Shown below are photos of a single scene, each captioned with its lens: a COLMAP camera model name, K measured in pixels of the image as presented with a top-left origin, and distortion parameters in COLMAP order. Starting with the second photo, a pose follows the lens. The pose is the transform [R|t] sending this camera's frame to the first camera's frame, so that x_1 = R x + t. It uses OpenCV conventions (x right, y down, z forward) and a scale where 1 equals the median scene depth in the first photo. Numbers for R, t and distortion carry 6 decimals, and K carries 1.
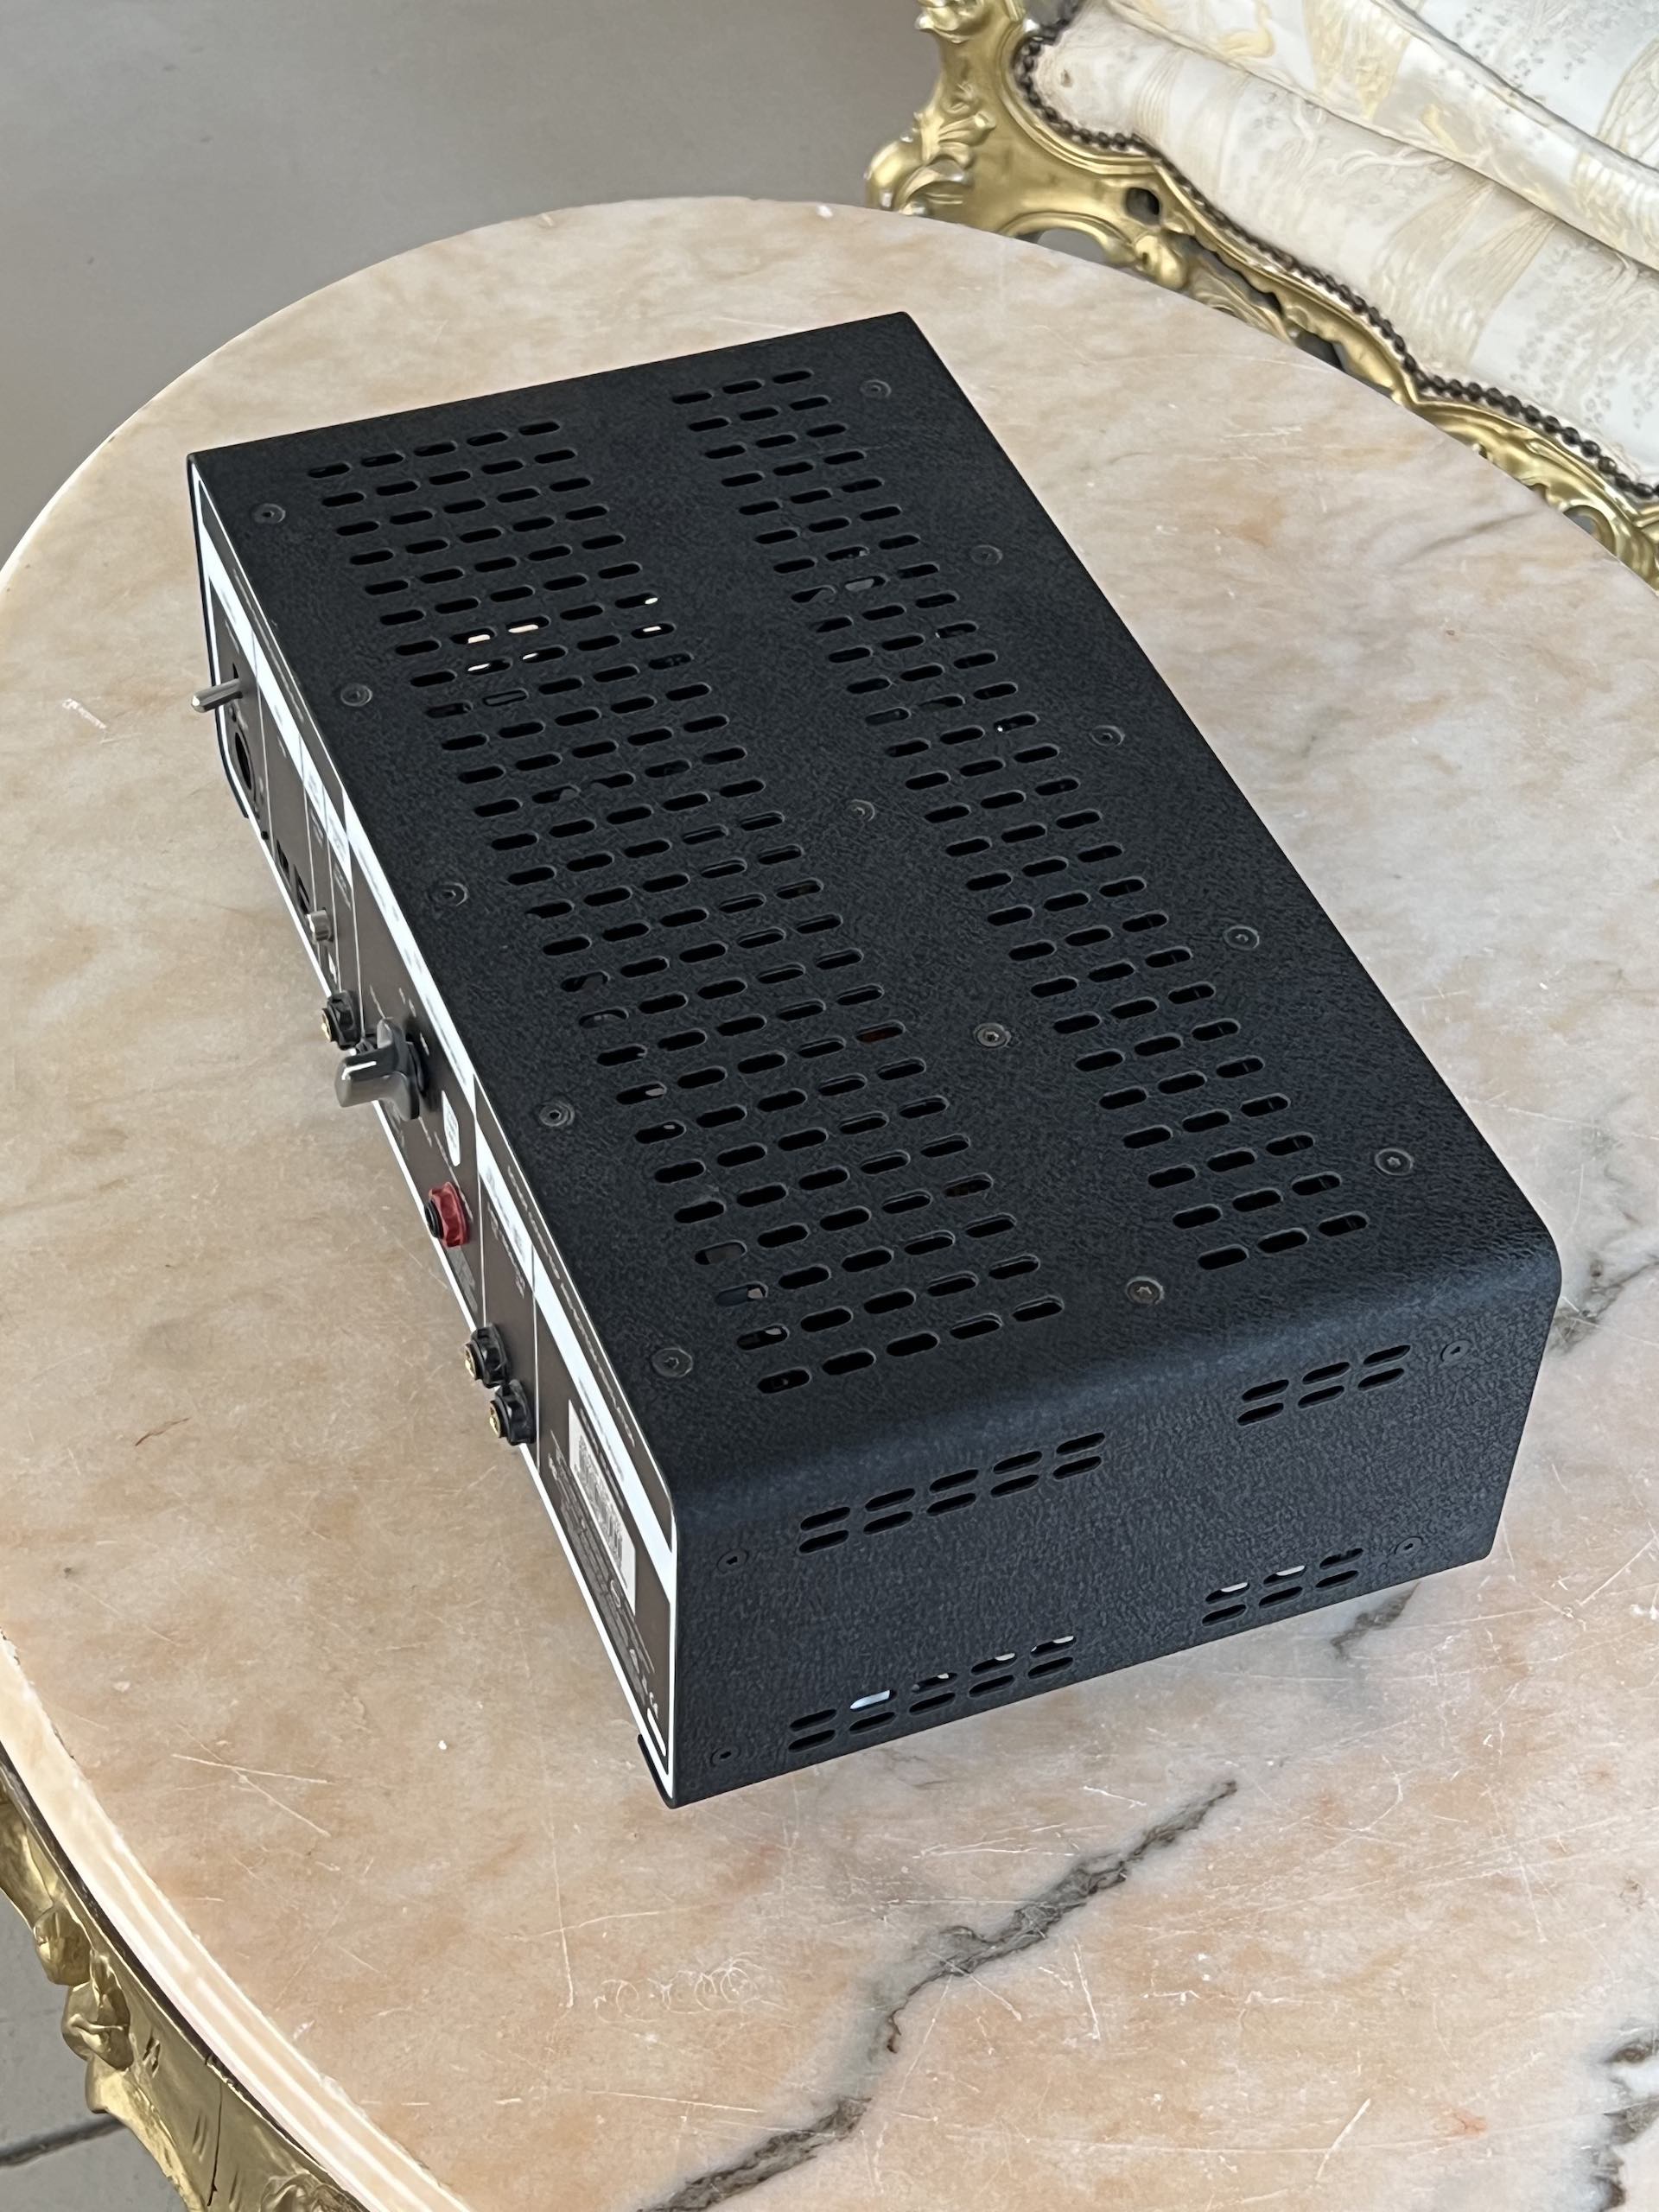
lens RADIAL K [[3664.6, 0, 829.5], [0, 3664.6, 1106.0], [0, 0, 1]] dist [0.243798, -1.282069]
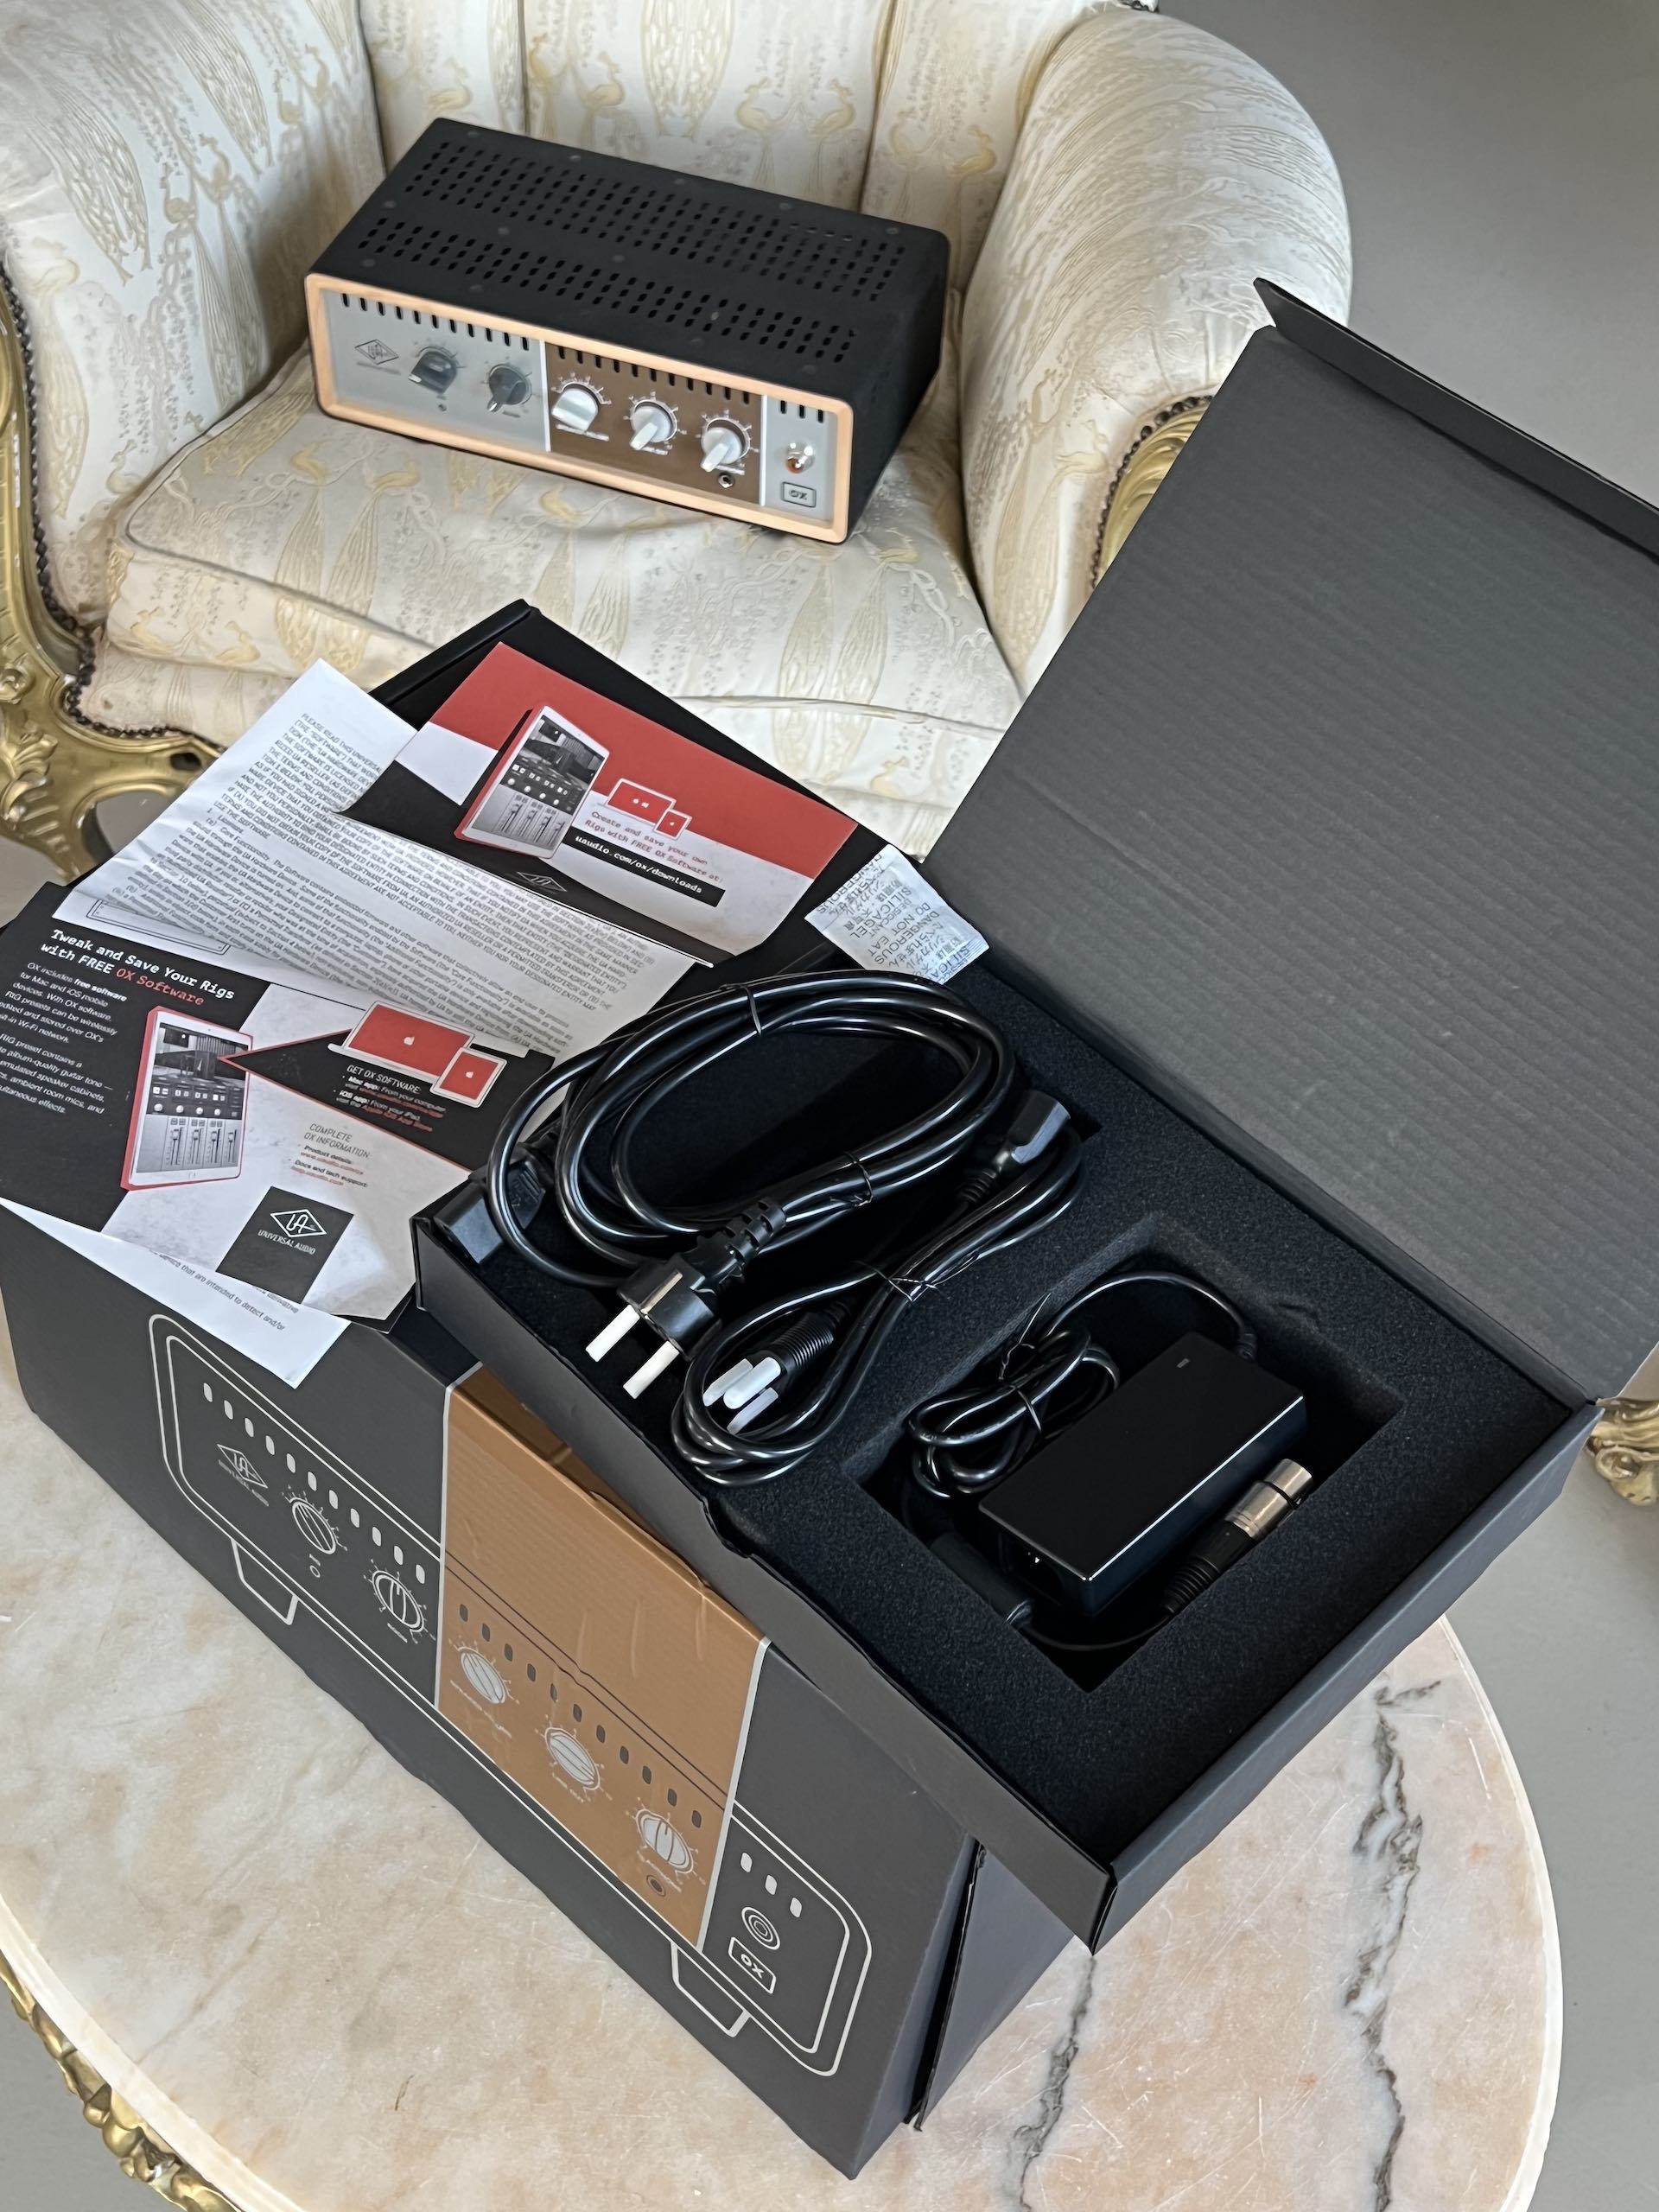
lens RADIAL K [[2662.2, 0, 829.5], [0, 2662.2, 1106.0], [0, 0, 1]] dist [0.035252, -0.006705]
pose [[0.837978, -0.404766, 0.366001, -0.140614], [0.364566, 0.914306, 0.176454, -0.216717], [-0.406060, -0.014433, 0.913732, -0.047603]]
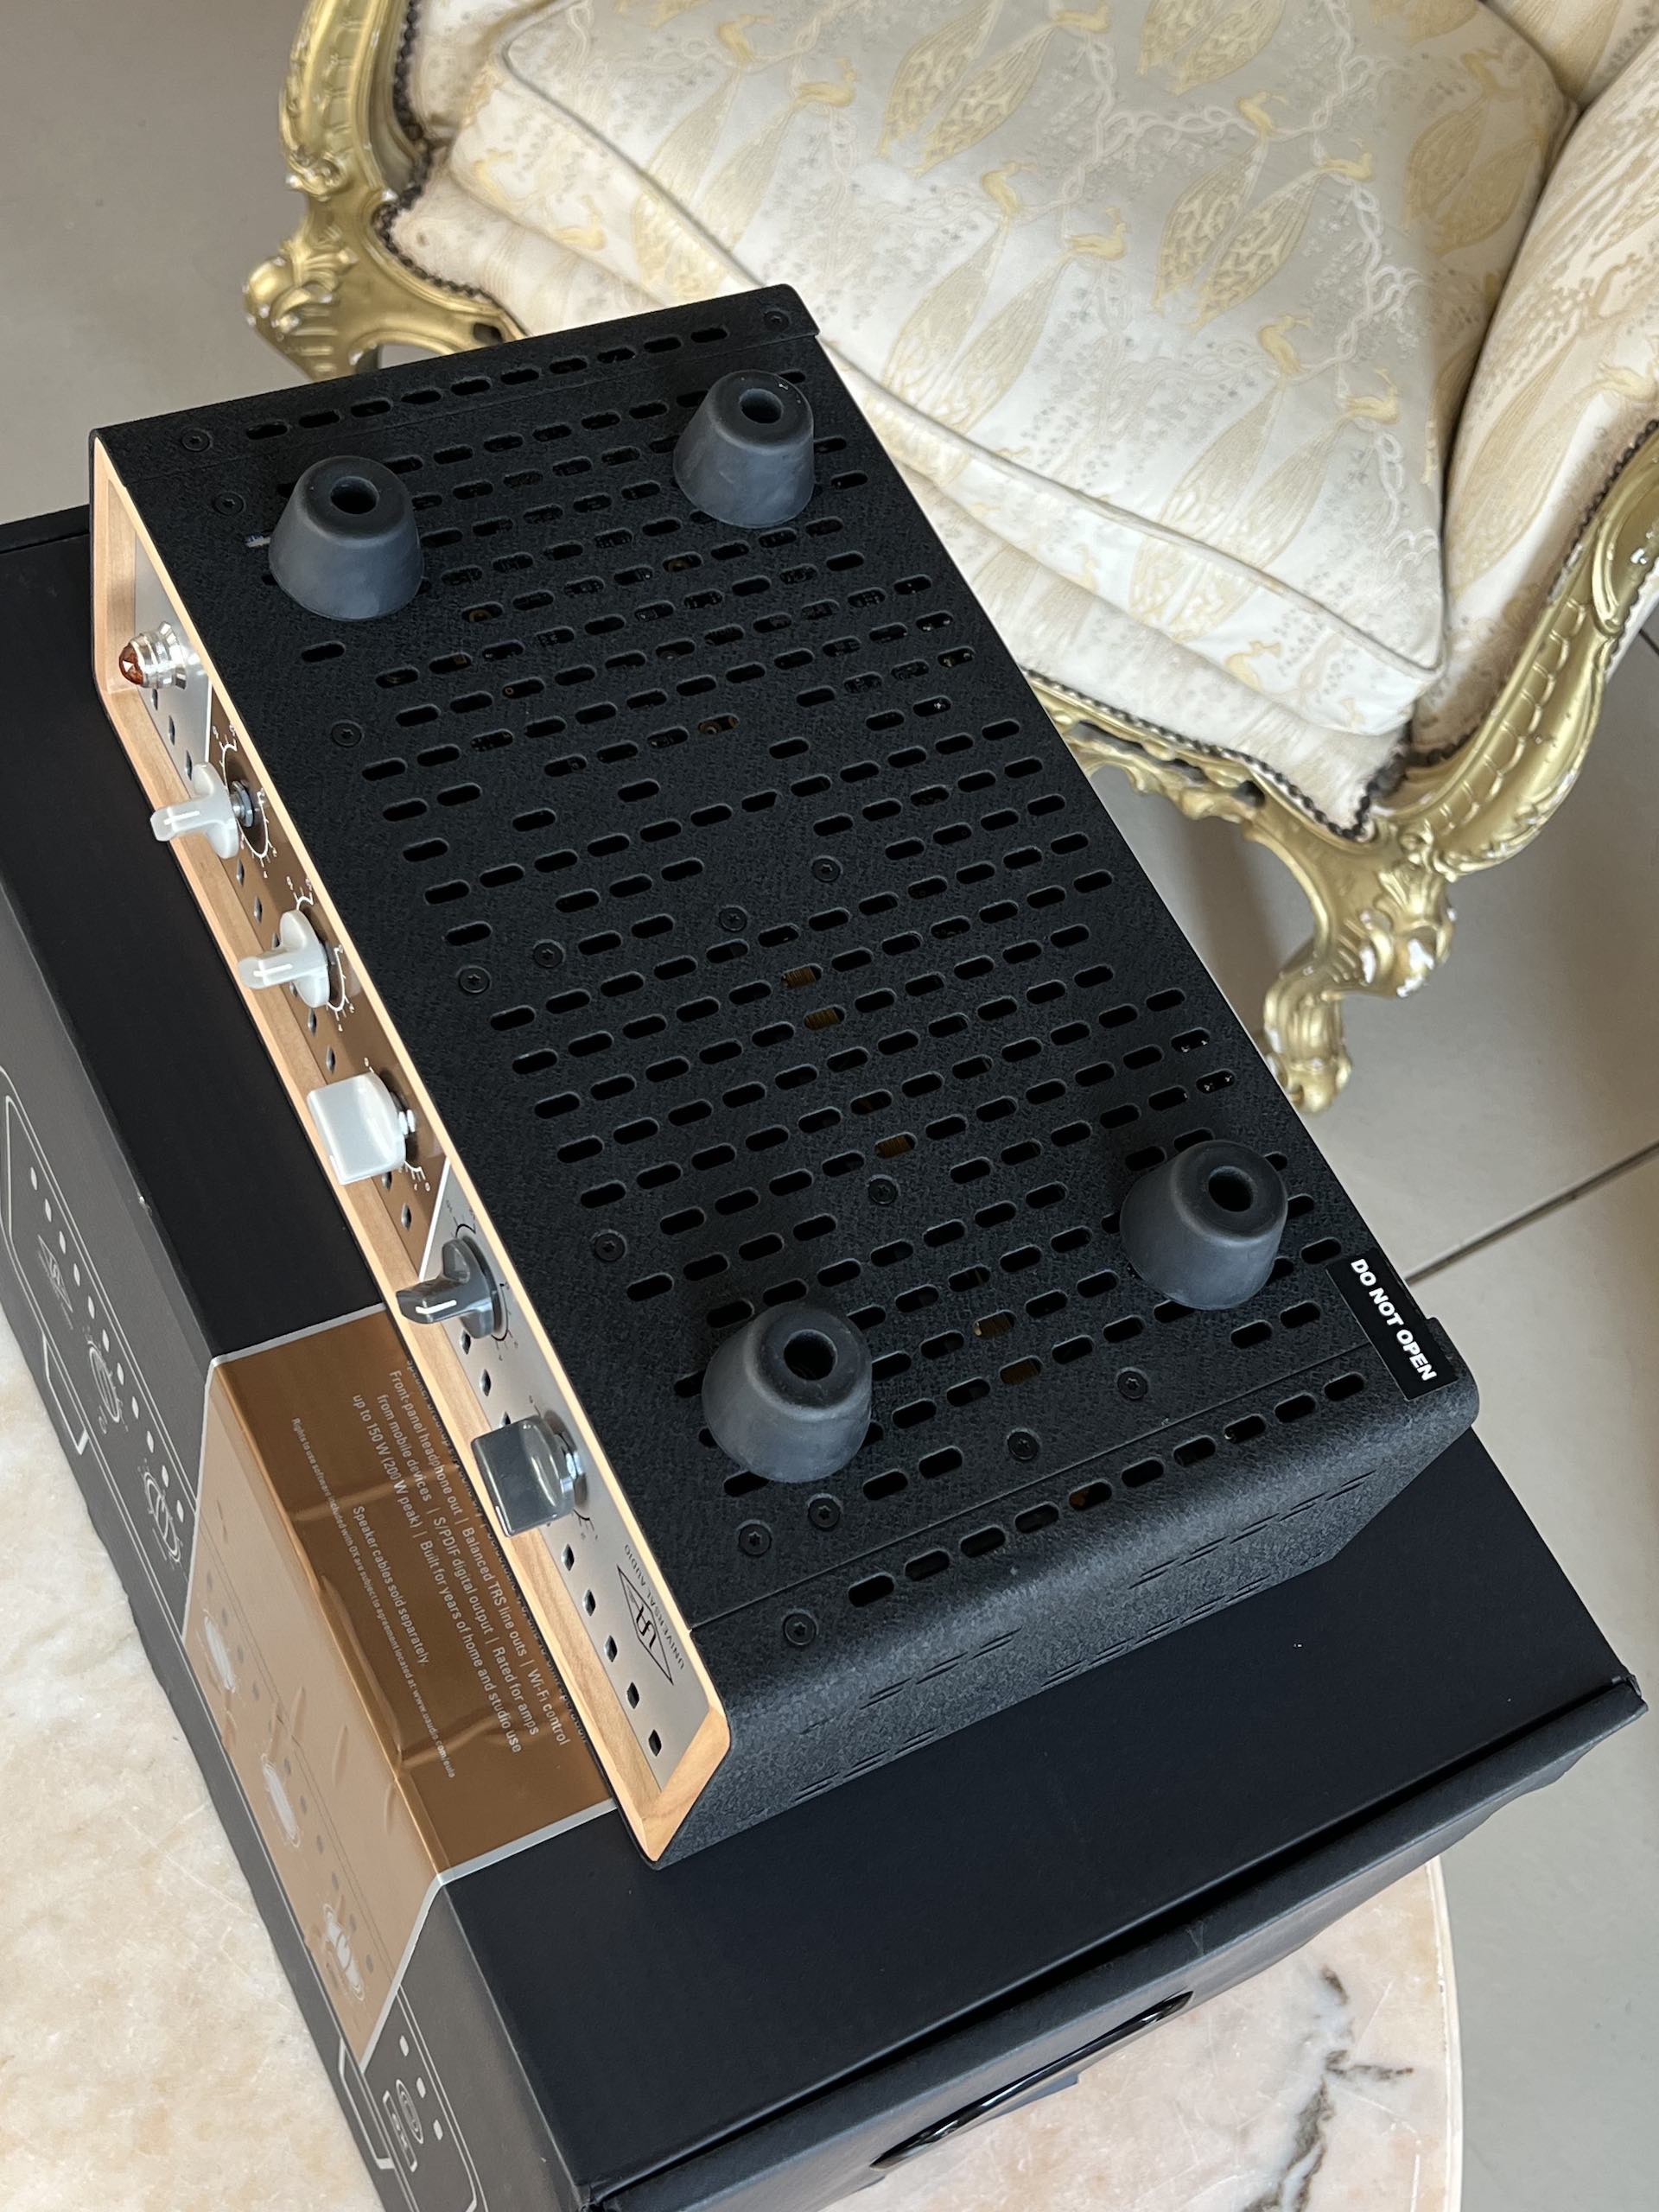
lens RADIAL K [[2760.3, 0, 829.5], [0, 2760.3, 1106.0], [0, 0, 1]] dist [0.008190, -0.003909]
pose [[0.964581, -0.094939, 0.246110, -0.054854], [0.027180, 0.963793, 0.265262, -0.241126], [-0.262383, -0.249177, 0.932237, 0.066583]]
